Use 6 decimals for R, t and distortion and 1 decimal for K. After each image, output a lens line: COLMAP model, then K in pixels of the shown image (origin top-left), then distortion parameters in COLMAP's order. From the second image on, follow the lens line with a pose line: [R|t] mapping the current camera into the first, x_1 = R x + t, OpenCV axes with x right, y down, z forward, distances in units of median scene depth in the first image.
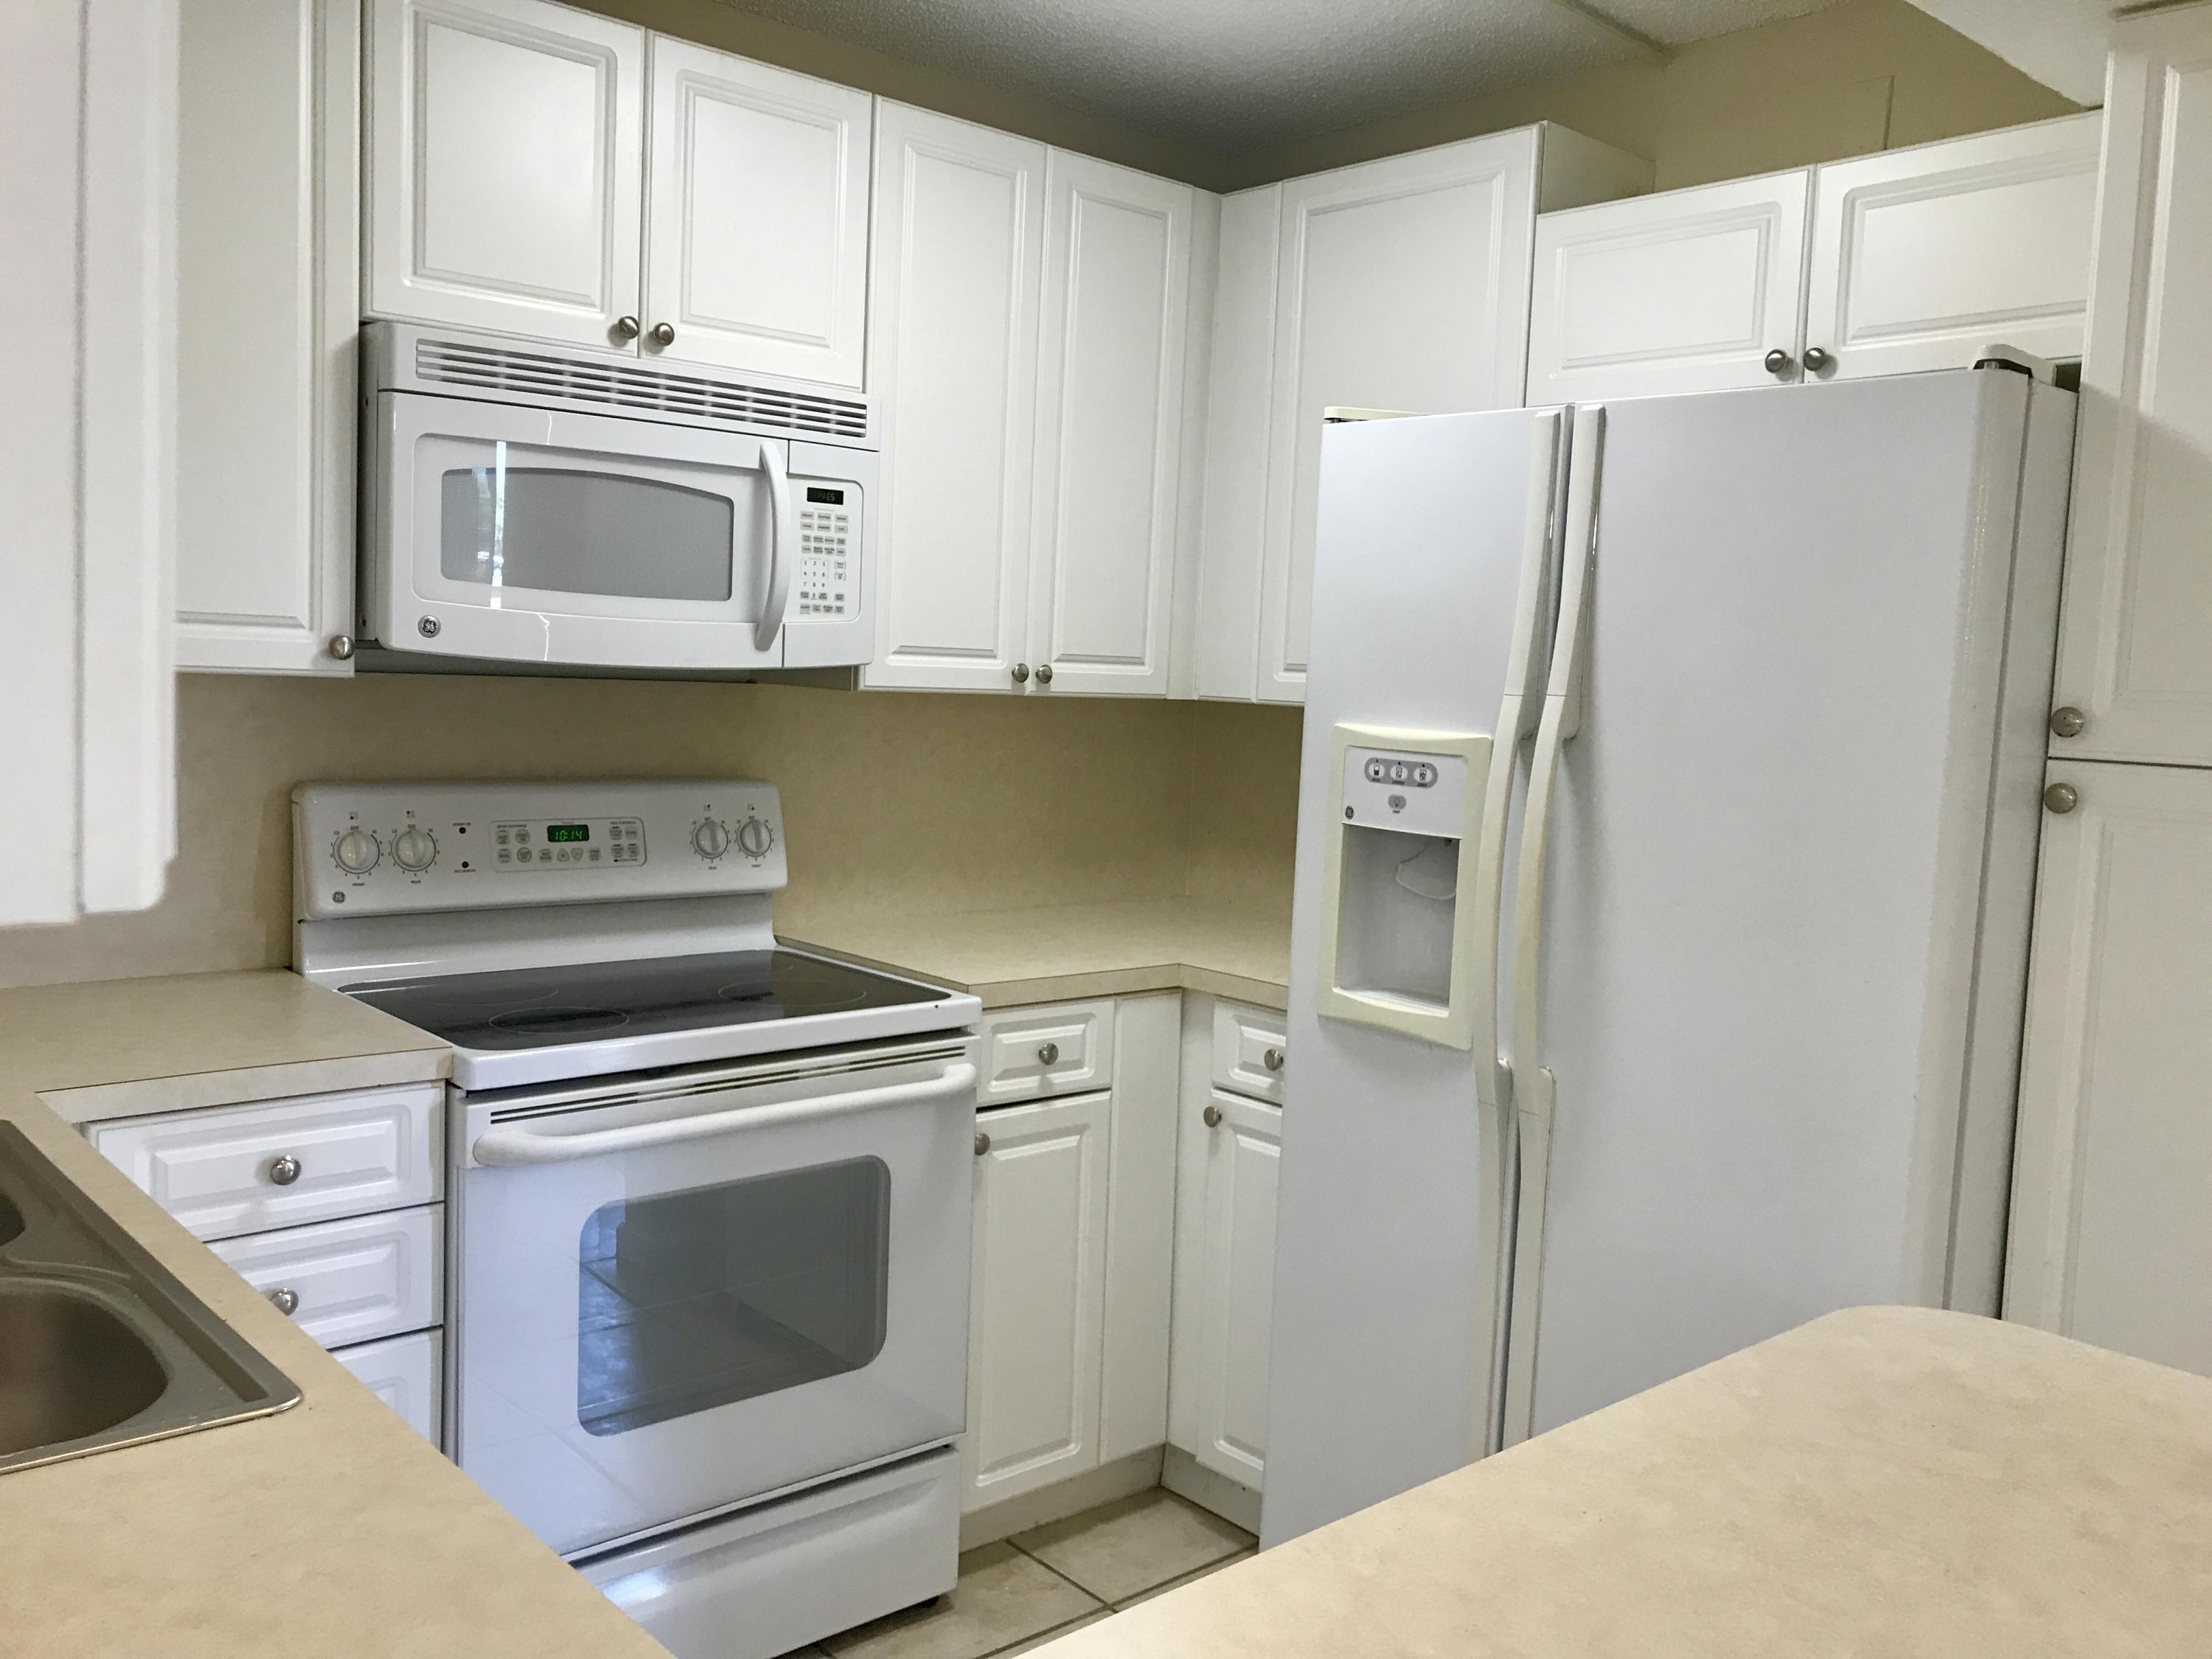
lens RADIAL K [[1825.9, 0, 1106.0], [0, 1825.9, 829.5], [0, 0, 1]] dist [0.064443, -0.003965]
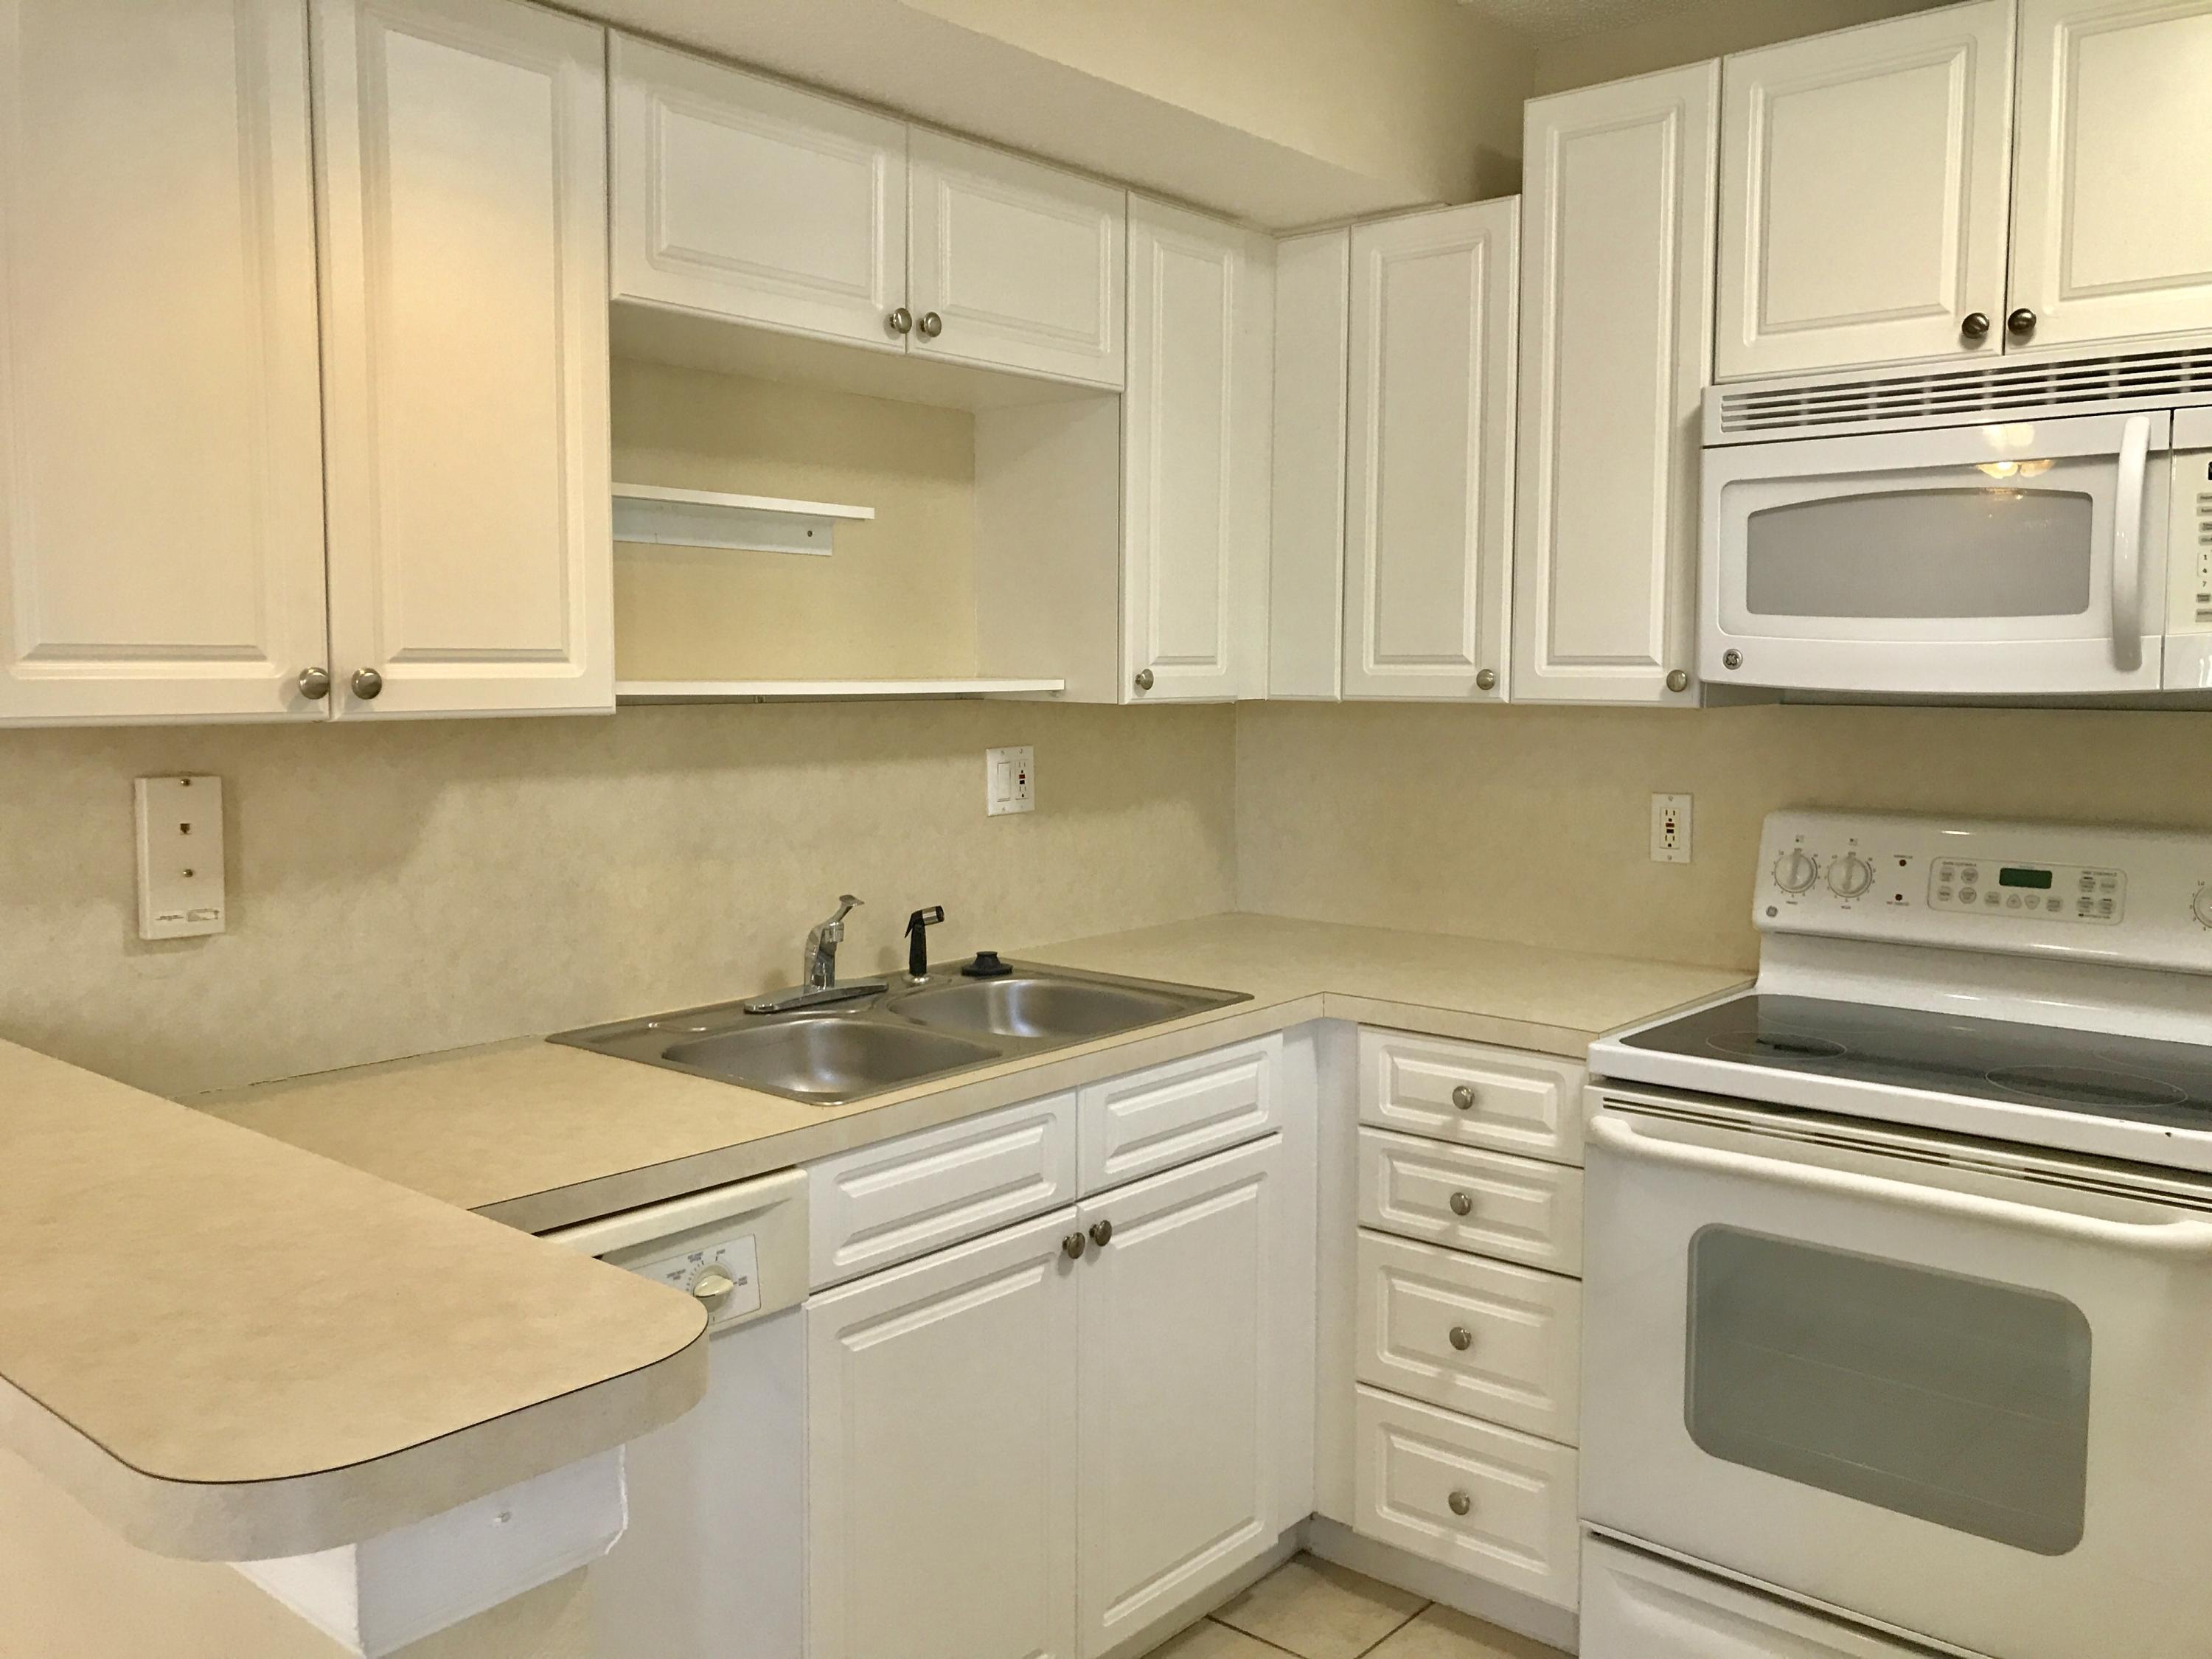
lens RADIAL K [[1819.5, 0, 1106.0], [0, 1819.5, 829.5], [0, 0, 1]] dist [-0.001918, -0.003144]
pose [[0.146363, 0.050108, -0.987961, 0.568943], [-0.088010, 0.995415, 0.037448, -0.016694], [0.985308, 0.081469, 0.150102, 0.439212]]
